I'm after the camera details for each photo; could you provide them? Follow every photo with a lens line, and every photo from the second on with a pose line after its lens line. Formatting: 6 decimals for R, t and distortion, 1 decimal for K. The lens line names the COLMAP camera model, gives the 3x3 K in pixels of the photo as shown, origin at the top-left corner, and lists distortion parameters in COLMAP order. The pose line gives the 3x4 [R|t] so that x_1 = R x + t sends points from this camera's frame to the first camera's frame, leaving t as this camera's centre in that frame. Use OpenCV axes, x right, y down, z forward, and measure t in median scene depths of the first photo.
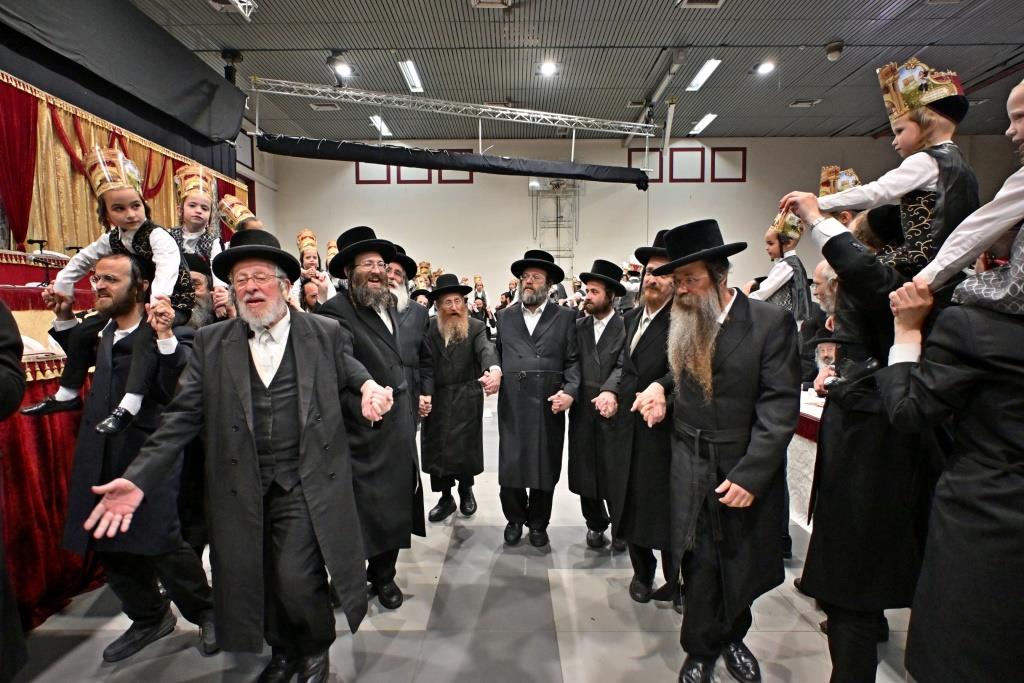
lens RADIAL K [[522.9, 0, 512.0], [0, 522.9, 341.5], [0, 0, 1]] dist [0.003240, 0.000452]
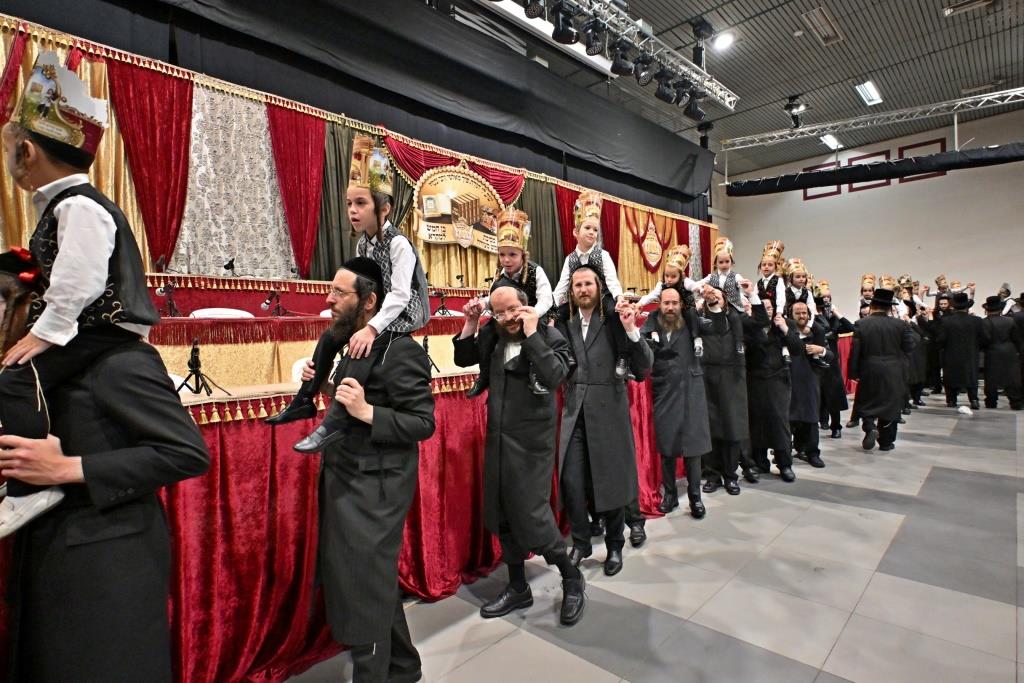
lens RADIAL K [[522.9, 0, 512.0], [0, 522.9, 341.5], [0, 0, 1]] dist [0.003240, 0.000452]
pose [[0.720188, -0.008570, -0.693726, 0.017954], [-0.004494, 0.999845, -0.017017, 0.011195], [0.693764, 0.015373, 0.720038, -0.268860]]
